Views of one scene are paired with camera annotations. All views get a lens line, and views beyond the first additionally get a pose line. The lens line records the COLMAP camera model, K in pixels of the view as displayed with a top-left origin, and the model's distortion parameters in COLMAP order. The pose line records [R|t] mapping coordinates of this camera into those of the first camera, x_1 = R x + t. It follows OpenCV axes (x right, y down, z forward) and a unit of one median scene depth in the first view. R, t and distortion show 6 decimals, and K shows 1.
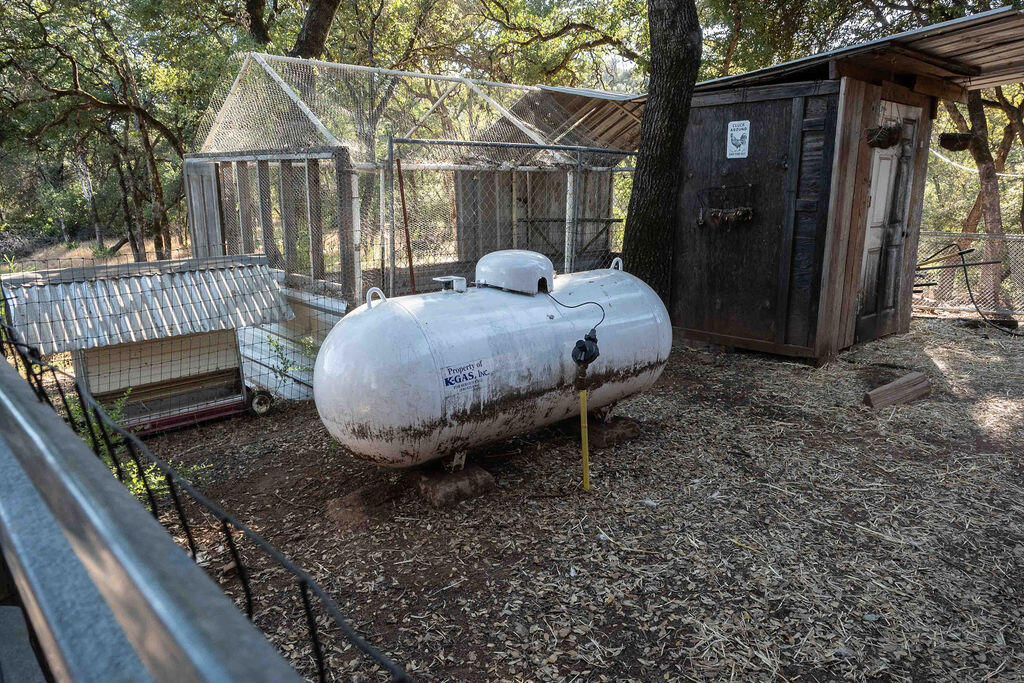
lens RADIAL K [[702.5, 0, 513.3], [0, 702.5, 336.7], [0, 0, 1]] dist [-0.000561, -0.002432]
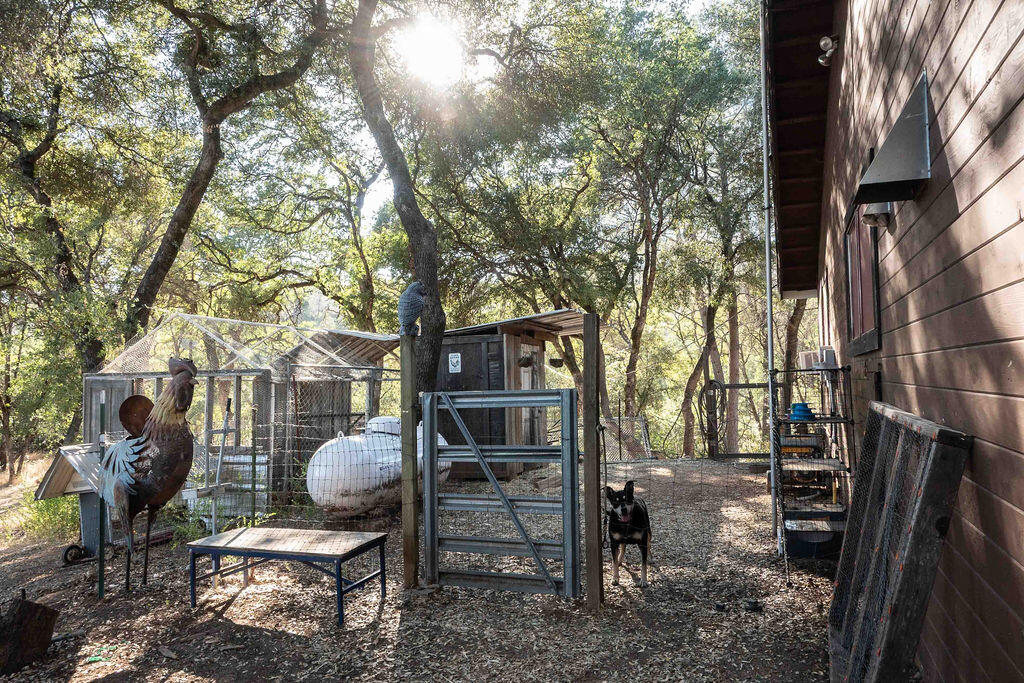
lens RADIAL K [[702.5, 0, 513.3], [0, 702.5, 336.7], [0, 0, 1]] dist [-0.000561, -0.002432]
pose [[0.886961, 0.012318, 0.461680, -0.400897], [0.123932, 0.956633, -0.263617, 0.160522], [-0.444906, 0.291035, 0.846970, -0.658741]]
